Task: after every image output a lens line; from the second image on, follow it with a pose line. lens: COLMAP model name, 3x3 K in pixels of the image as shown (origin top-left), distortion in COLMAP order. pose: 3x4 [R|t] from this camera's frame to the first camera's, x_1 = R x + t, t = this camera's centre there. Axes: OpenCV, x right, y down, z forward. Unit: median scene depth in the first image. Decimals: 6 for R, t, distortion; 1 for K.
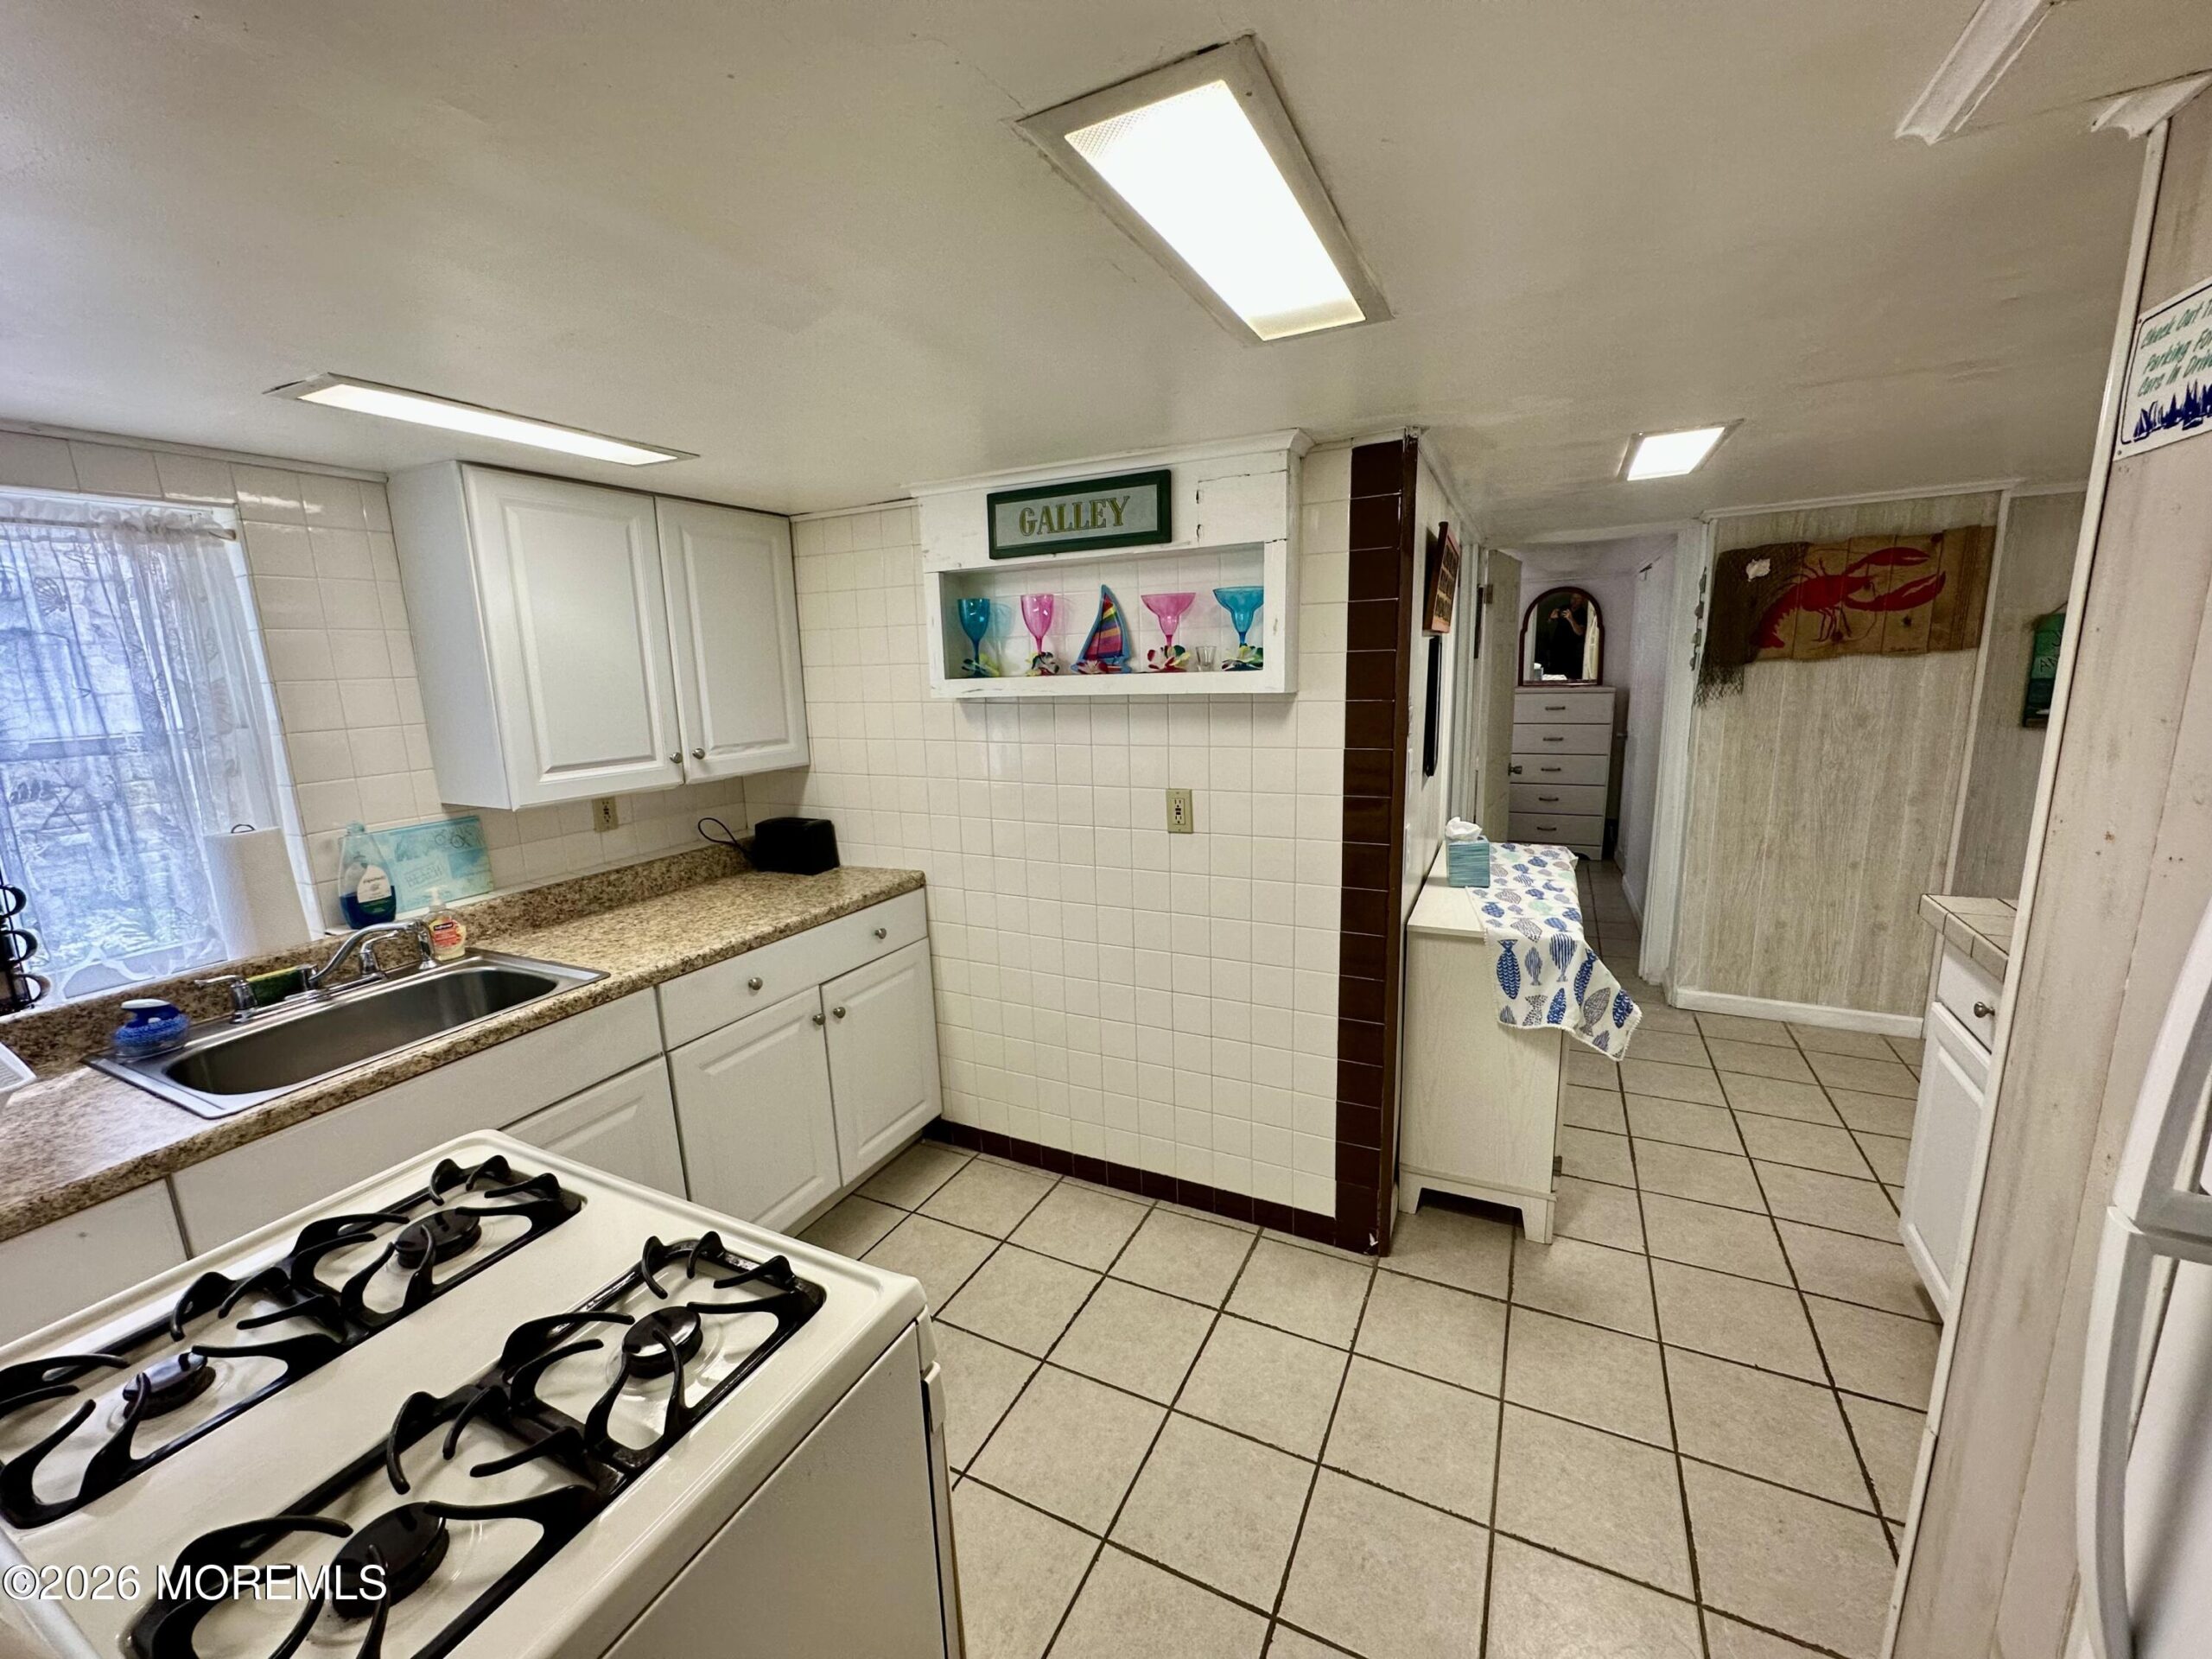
lens RADIAL K [[883.3, 0, 1102.1], [0, 883.3, 832.4], [0, 0, 1]] dist [-0.003479, -0.000029]
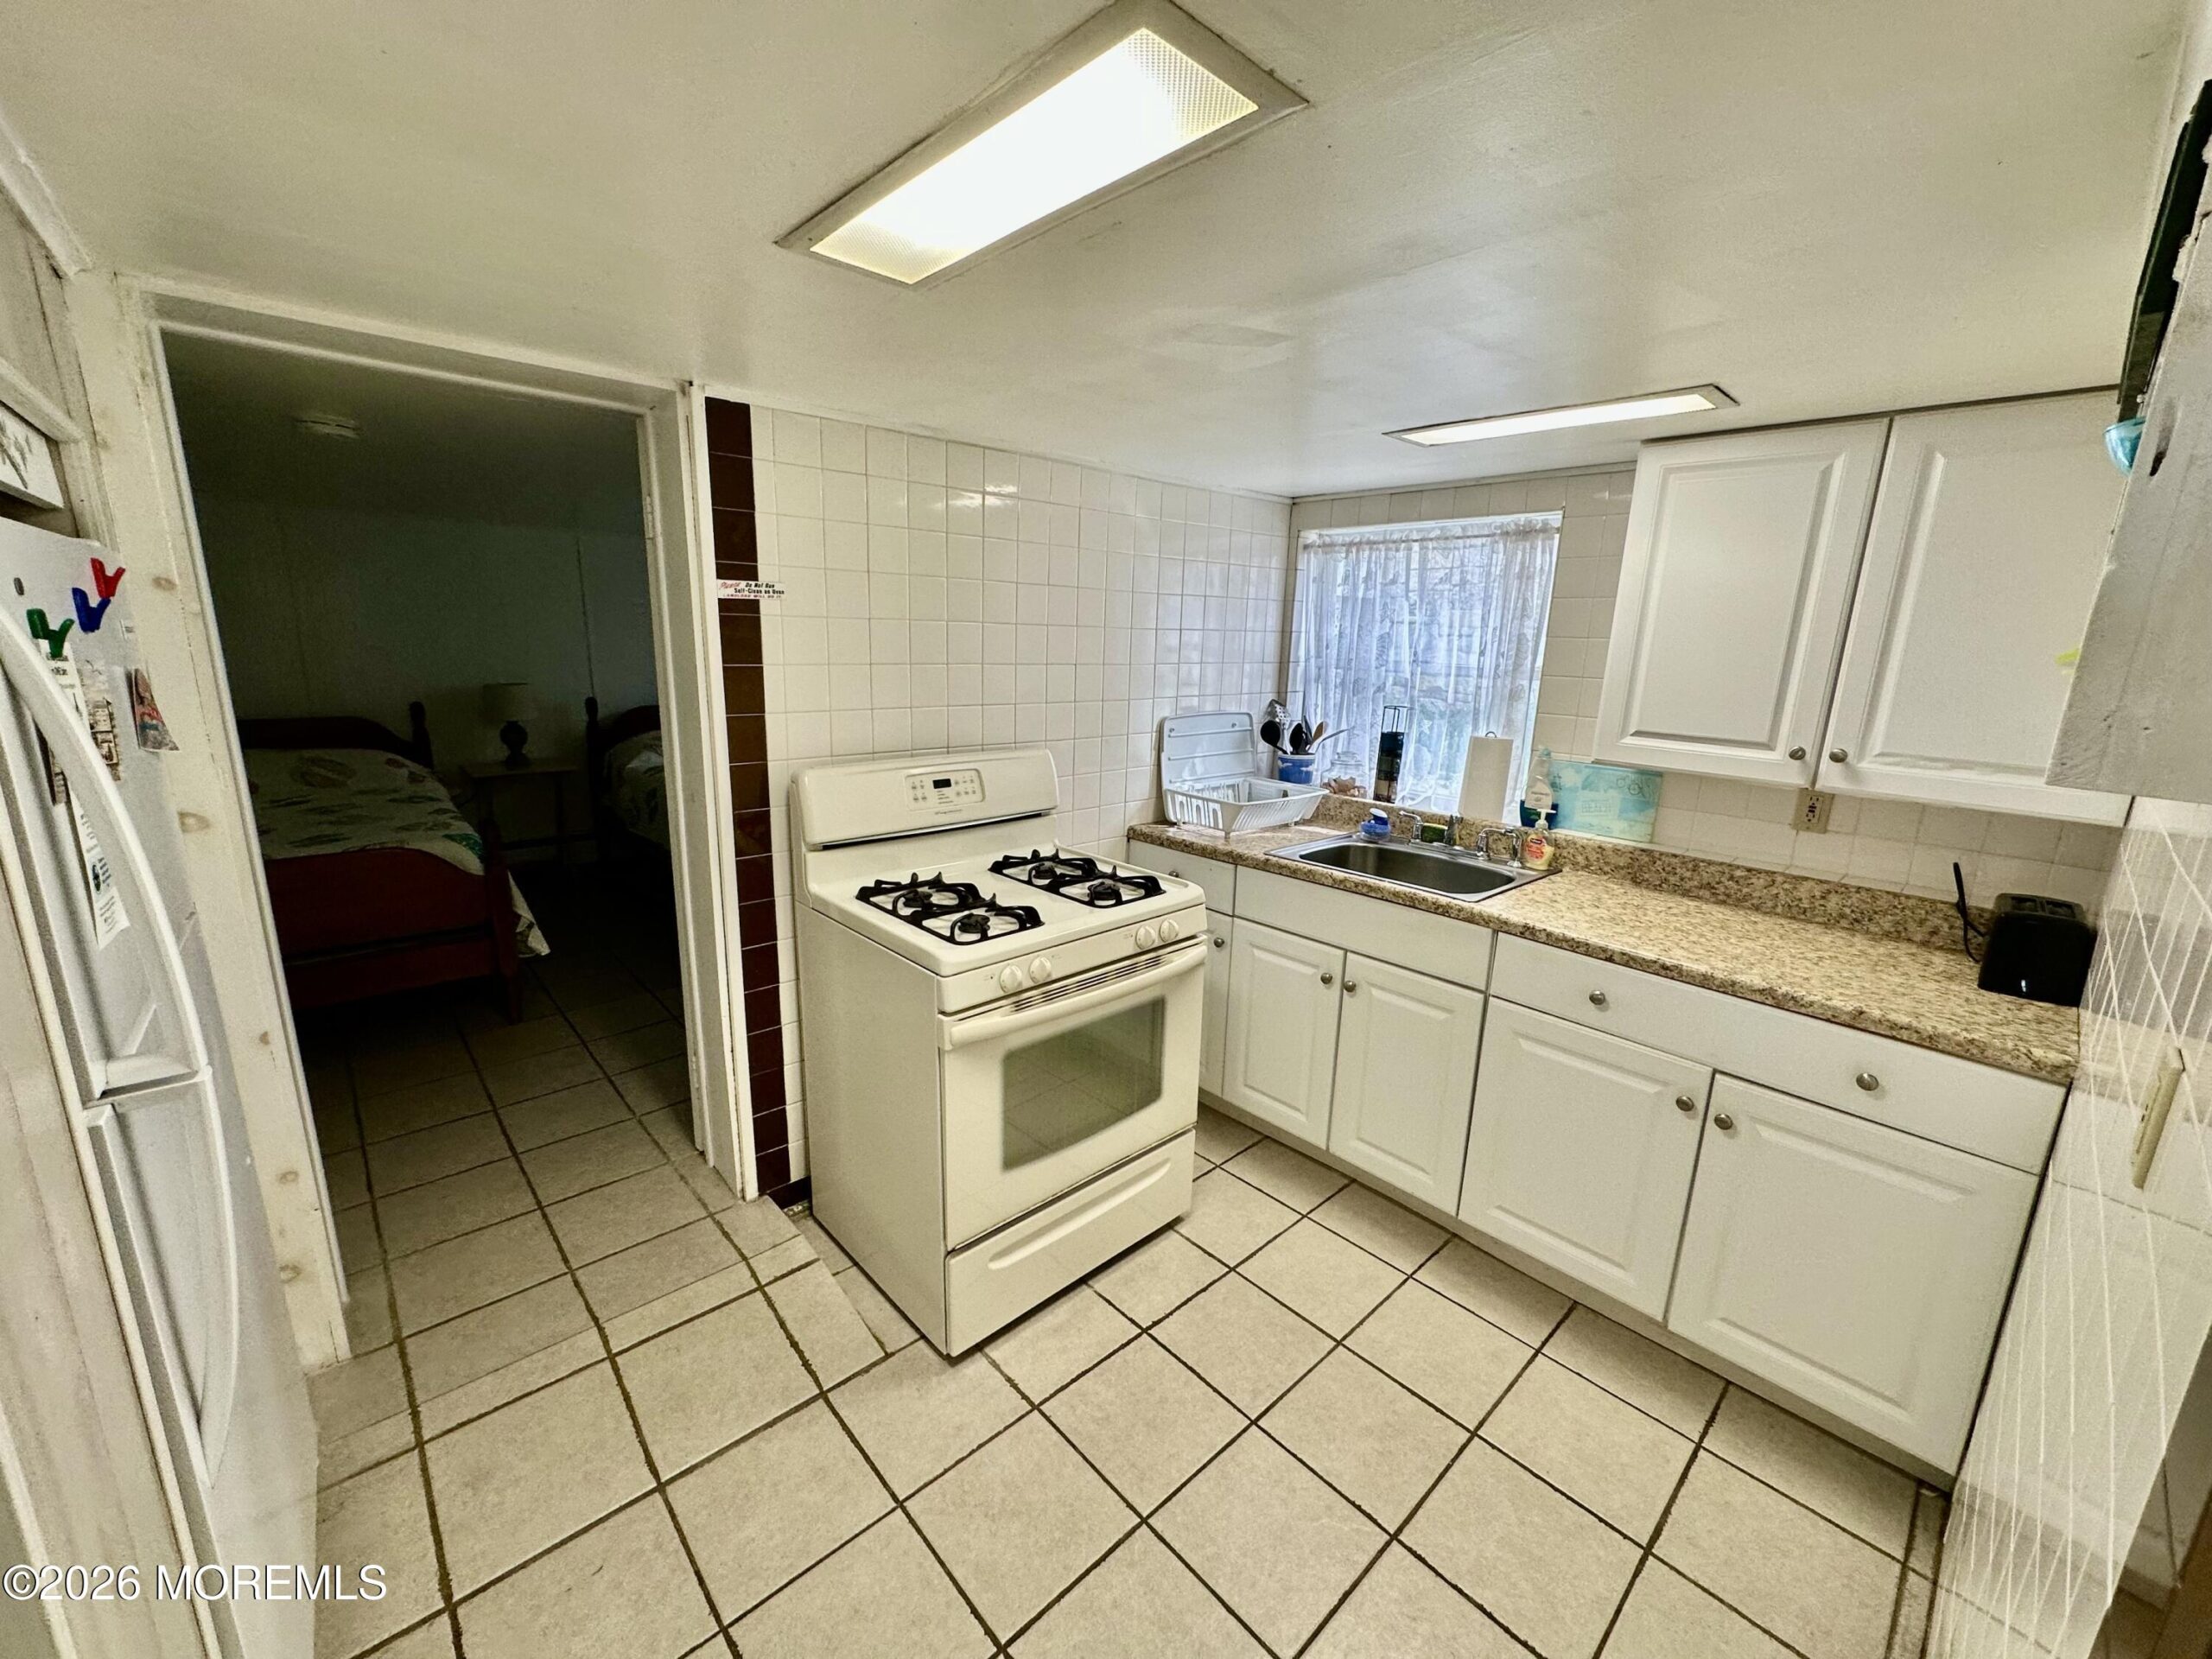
lens RADIAL K [[883.3, 0, 1102.2], [0, 883.3, 831.2], [0, 0, 1]] dist [-0.003479, -0.000029]
pose [[-0.360313, 0.229258, -0.904221, 0.539633], [-0.194456, 0.929575, 0.313173, -0.161587], [0.912338, 0.288671, -0.290358, 0.743723]]
